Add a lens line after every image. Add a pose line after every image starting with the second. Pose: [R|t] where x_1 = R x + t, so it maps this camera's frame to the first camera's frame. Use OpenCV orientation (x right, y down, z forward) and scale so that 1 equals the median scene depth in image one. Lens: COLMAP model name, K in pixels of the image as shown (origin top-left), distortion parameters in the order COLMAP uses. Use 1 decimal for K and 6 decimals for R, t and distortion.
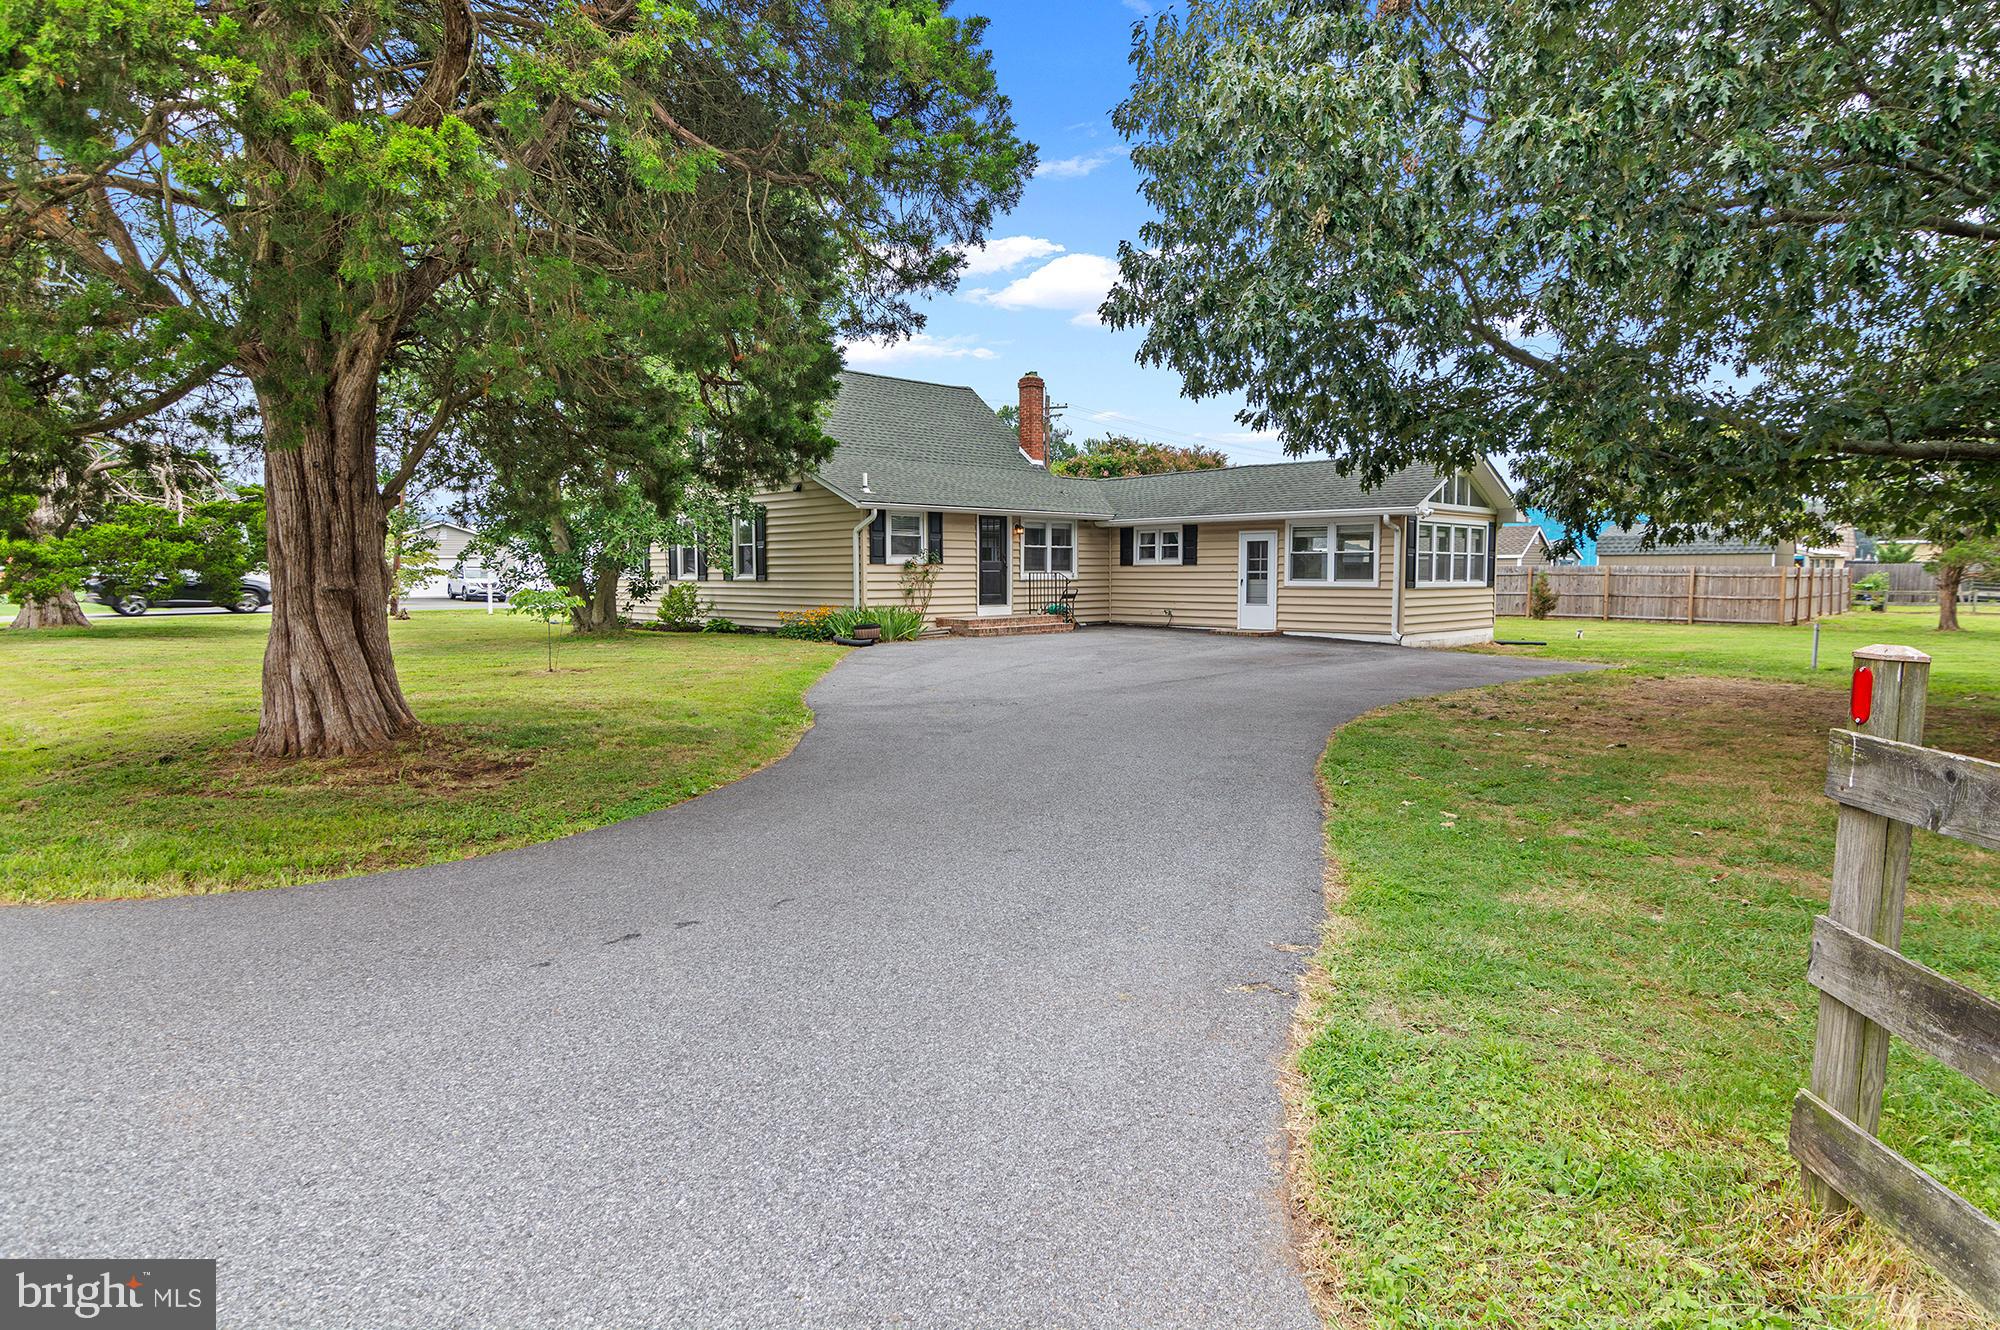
lens RADIAL K [[1113.1, 0, 1003.5], [0, 1113.1, 697.7], [0, 0, 1]] dist [-0.000661, -0.000905]
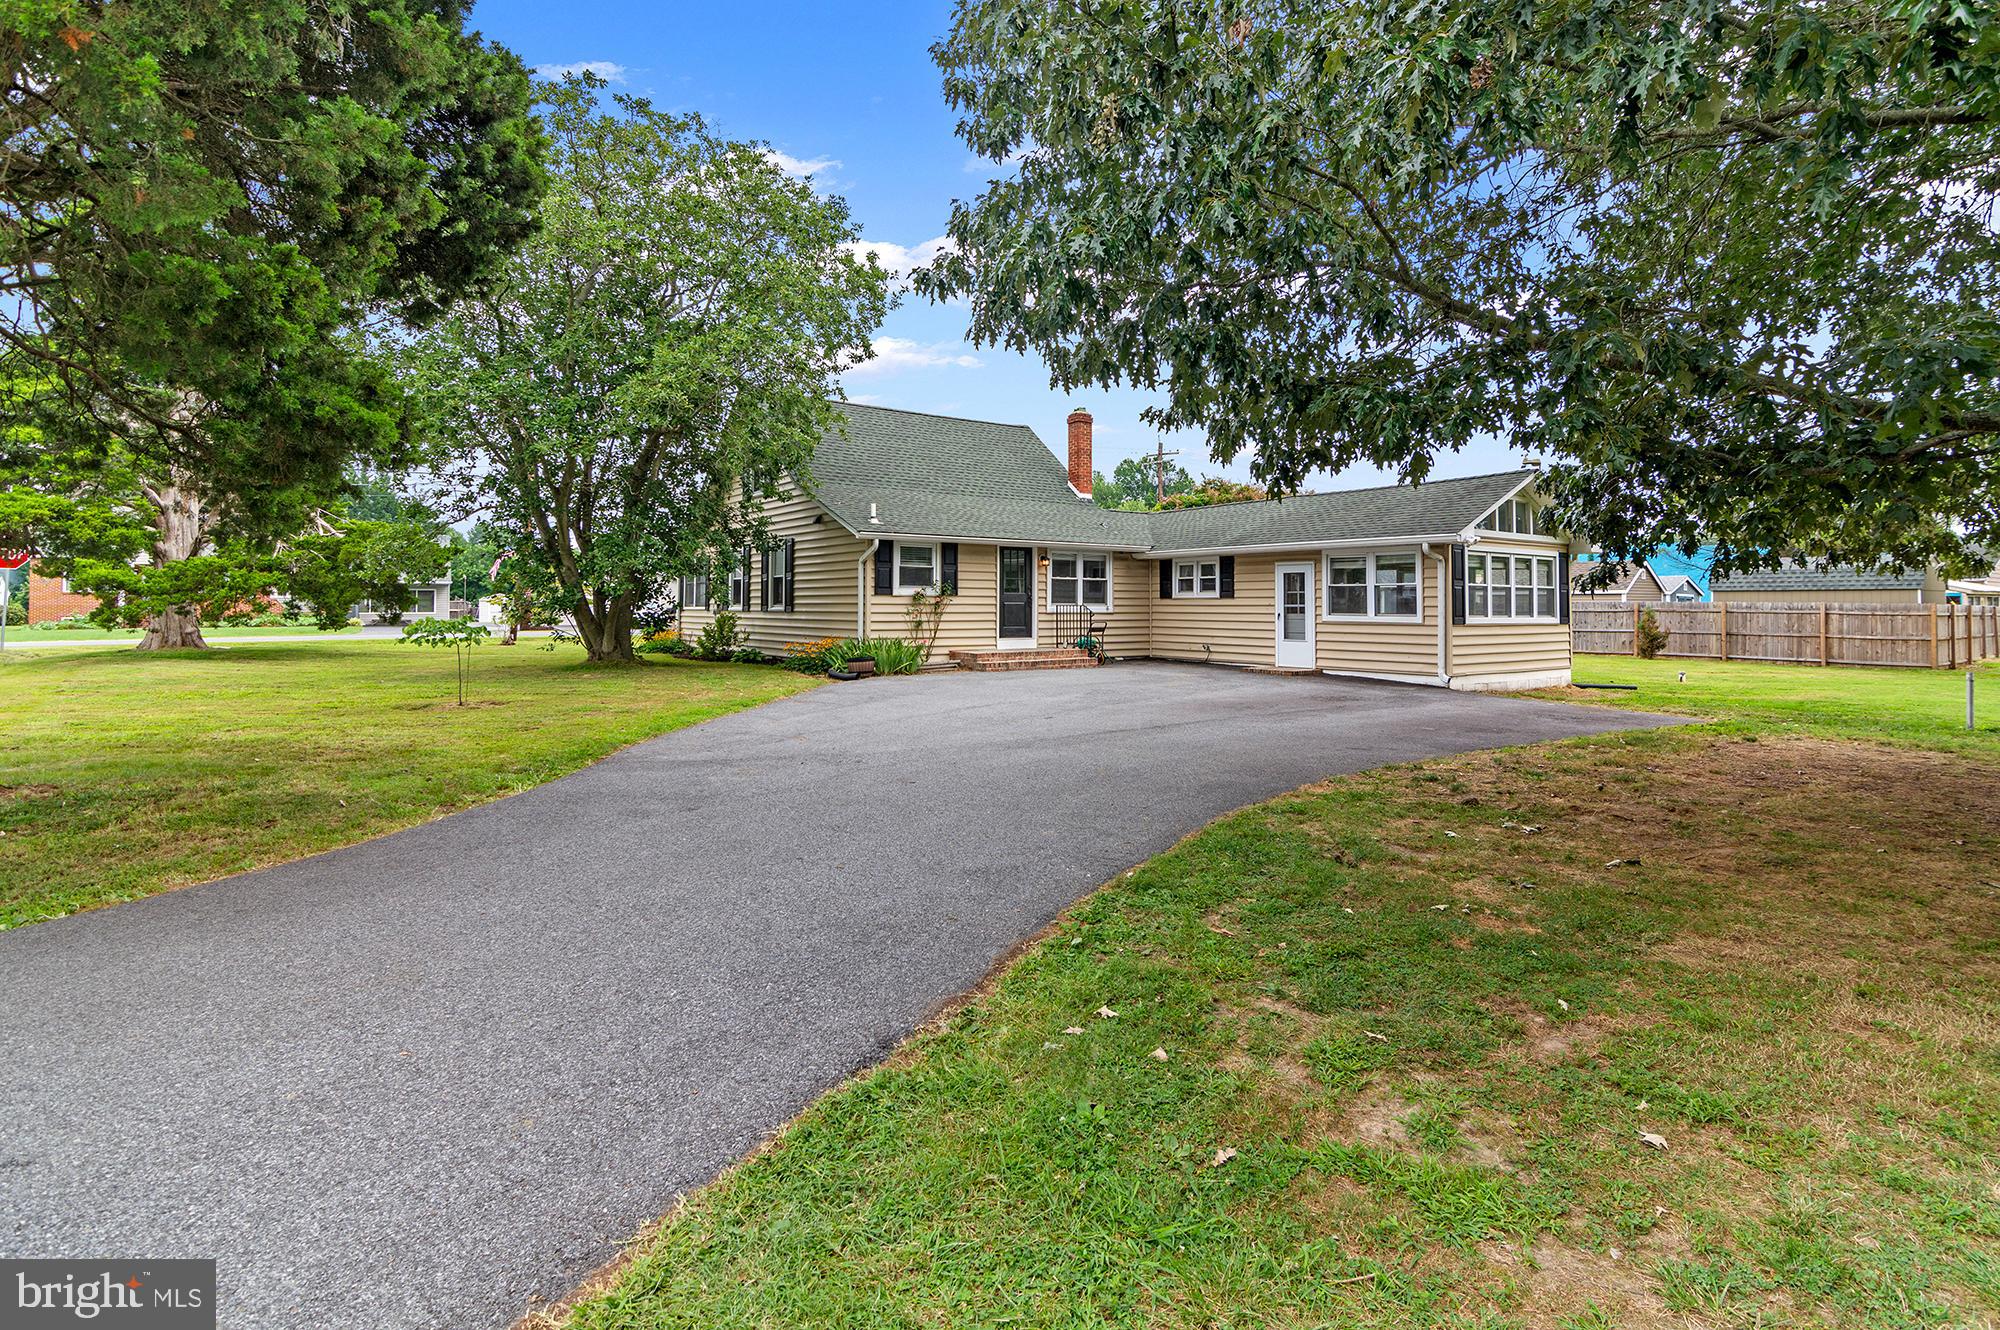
lens RADIAL K [[1000.7, 0, 1005.8], [0, 1000.7, 604.4], [0, 0, 1]] dist [-0.006110, -0.001989]
pose [[0.988748, 0.005525, -0.149492, 0.125457], [-0.022503, 0.993440, -0.112119, -0.016213], [0.147892, 0.114221, 0.982386, 0.156055]]
